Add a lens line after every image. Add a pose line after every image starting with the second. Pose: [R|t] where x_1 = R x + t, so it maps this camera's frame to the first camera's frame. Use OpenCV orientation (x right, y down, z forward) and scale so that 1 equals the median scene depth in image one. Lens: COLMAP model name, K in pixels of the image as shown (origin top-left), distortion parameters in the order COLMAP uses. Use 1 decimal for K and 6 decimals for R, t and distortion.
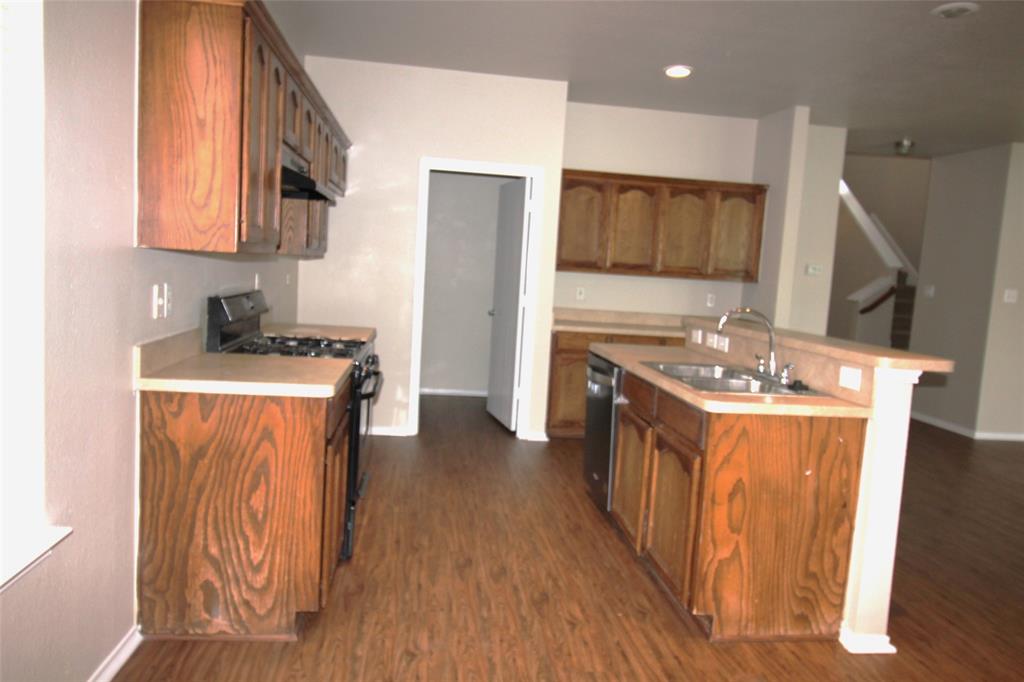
lens RADIAL K [[731.2, 0, 510.7], [0, 731.2, 340.5], [0, 0, 1]] dist [0.002149, -0.002485]
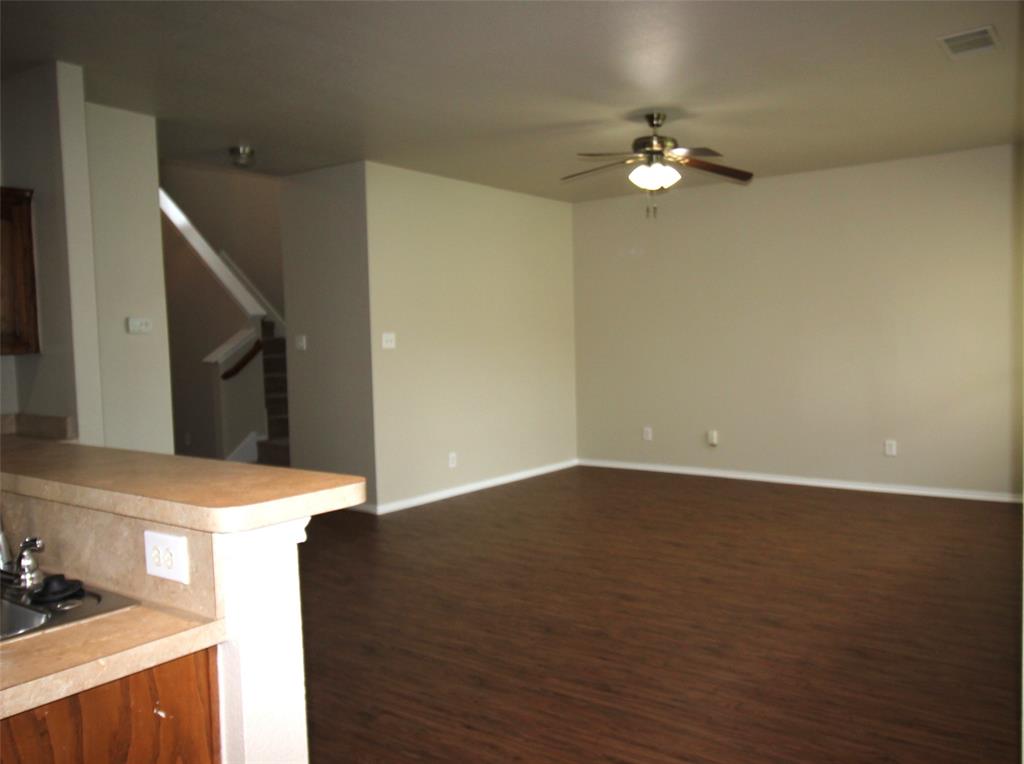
lens RADIAL K [[733.3, 0, 514.9], [0, 733.3, 381.4], [0, 0, 1]] dist [0.036224, -0.003744]
pose [[0.692957, -0.122329, 0.710526, 0.170134], [0.139155, 0.989663, 0.034673, -0.022200], [-0.707423, 0.074846, 0.702817, 0.294735]]
